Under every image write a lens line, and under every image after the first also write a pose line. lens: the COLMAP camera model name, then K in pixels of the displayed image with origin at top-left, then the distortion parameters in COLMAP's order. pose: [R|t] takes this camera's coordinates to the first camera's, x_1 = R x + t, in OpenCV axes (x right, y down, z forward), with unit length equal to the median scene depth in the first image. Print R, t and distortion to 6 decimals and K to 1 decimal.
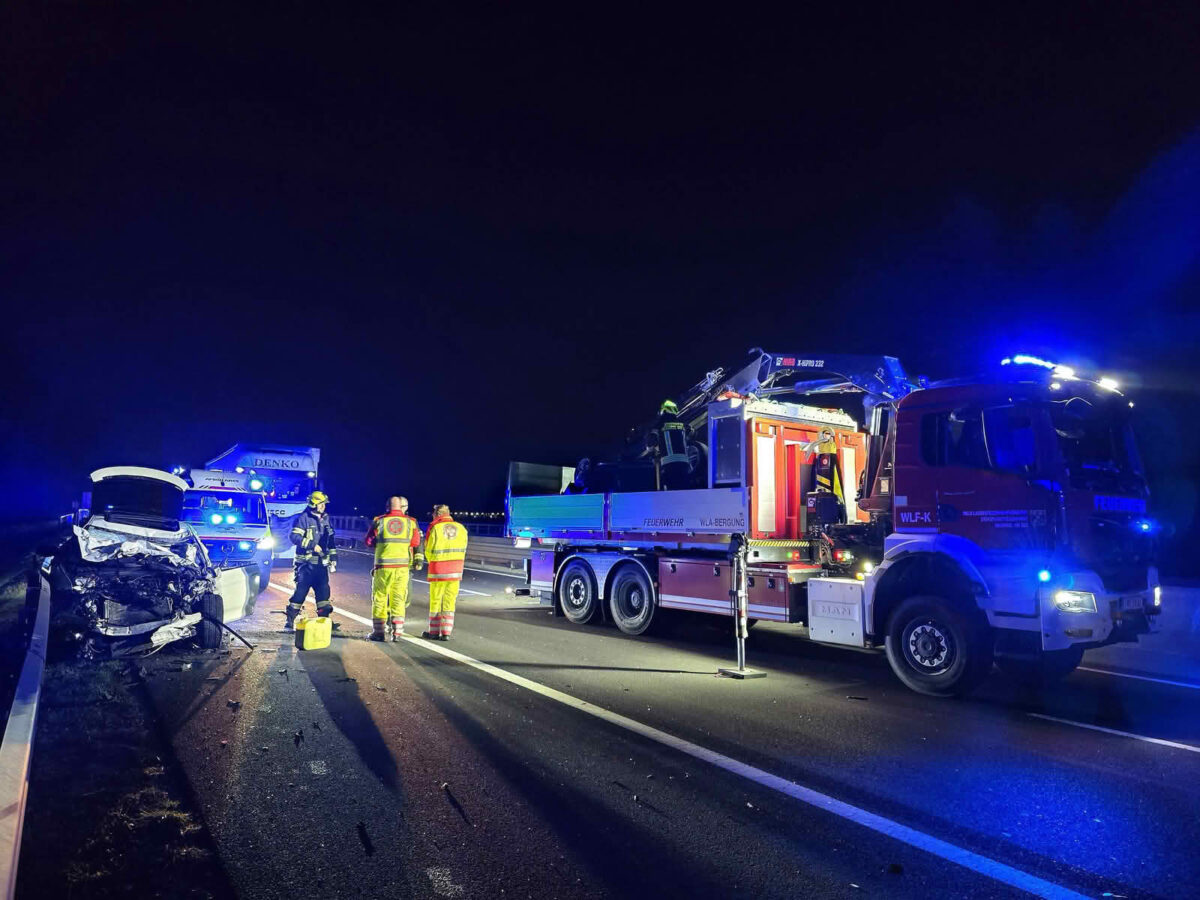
lens RADIAL K [[790.7, 0, 600.0], [0, 790.7, 450.0], [0, 0, 1]] dist [0.063190, -0.109024]
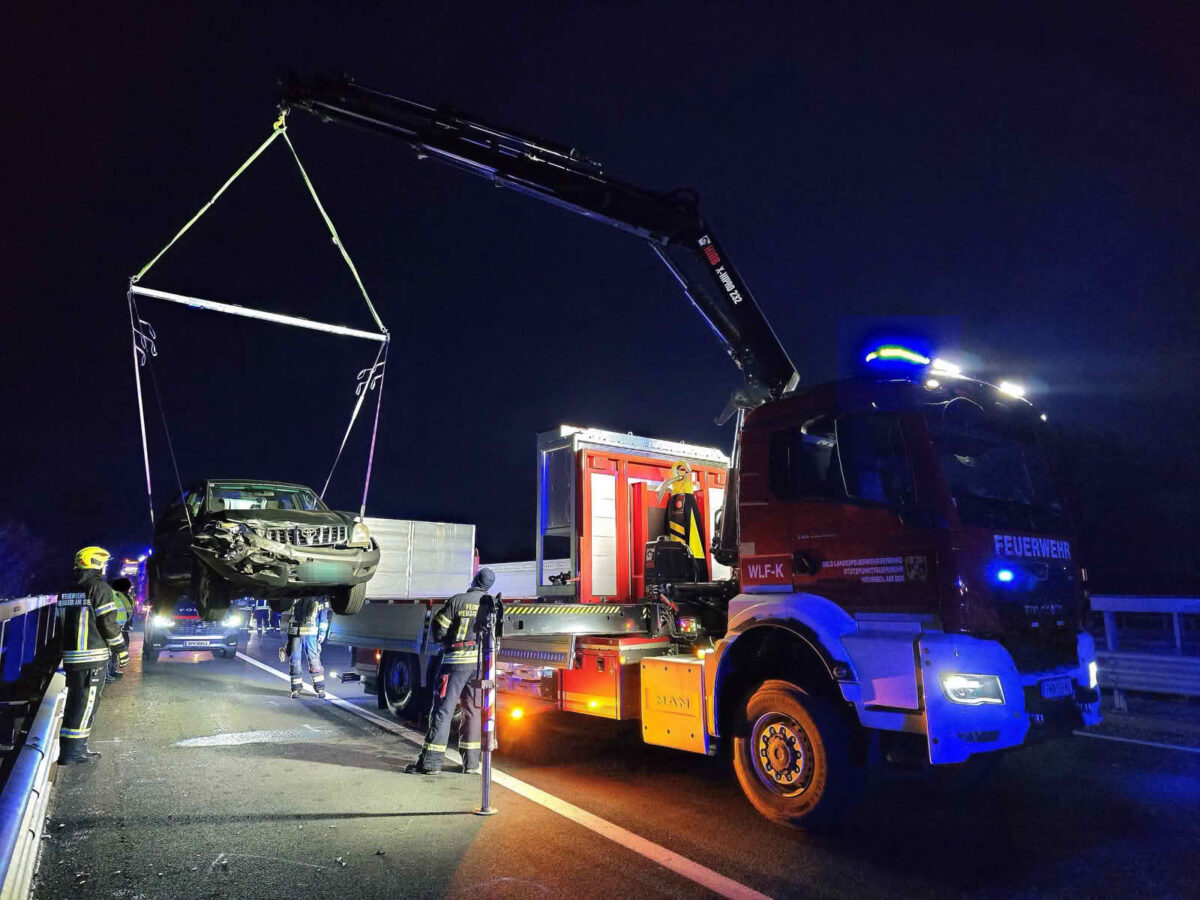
lens RADIAL K [[790.7, 0, 600.0], [0, 790.7, 450.0], [0, 0, 1]] dist [0.063190, -0.109024]
pose [[0.998571, -0.013086, 0.051808, 0.196211], [0.017269, 0.996552, -0.081148, 0.028251], [-0.050567, 0.081927, 0.995355, 0.254558]]
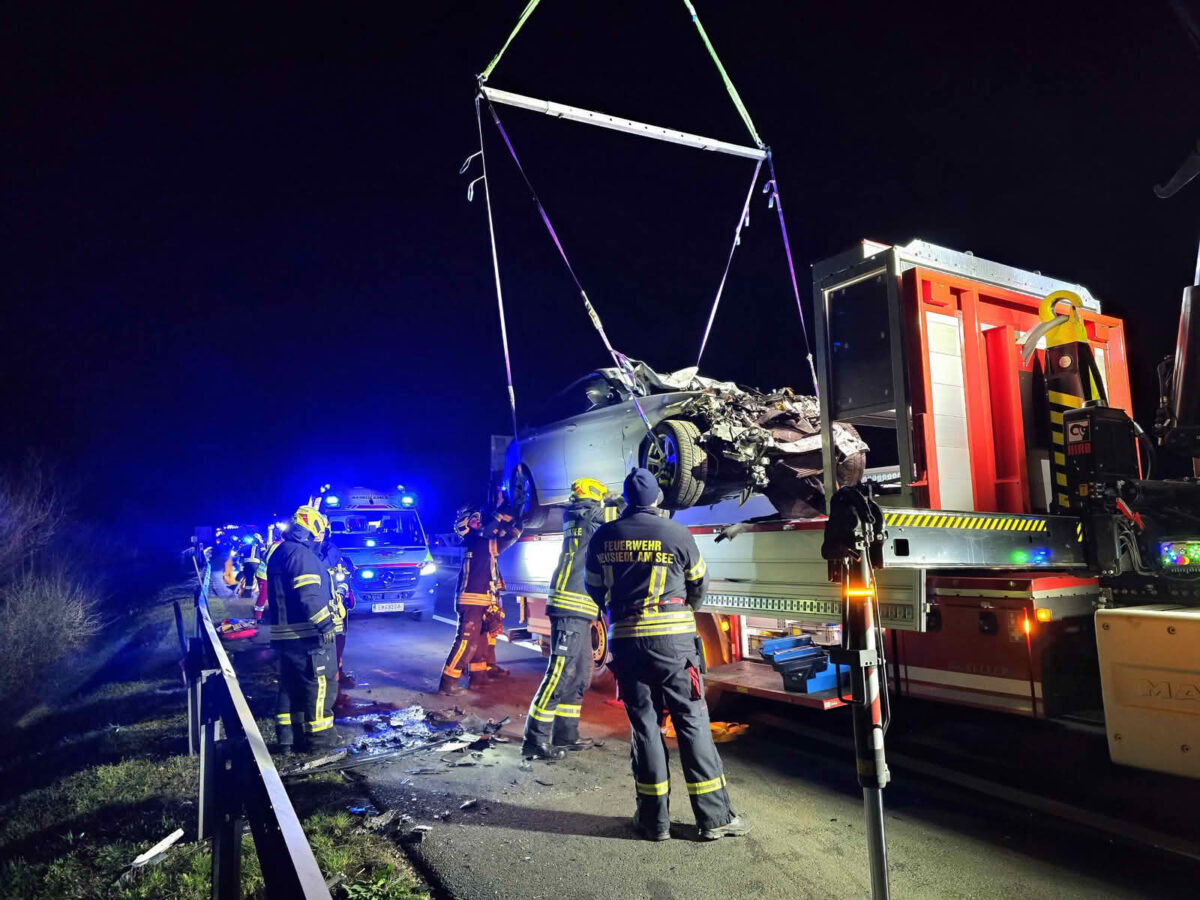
lens RADIAL K [[790.7, 0, 600.0], [0, 790.7, 450.0], [0, 0, 1]] dist [0.063190, -0.109024]
pose [[0.998137, -0.033943, -0.050708, 0.028661], [0.032077, 0.998793, -0.037186, 0.091722], [0.051909, 0.035490, 0.998021, 0.608969]]
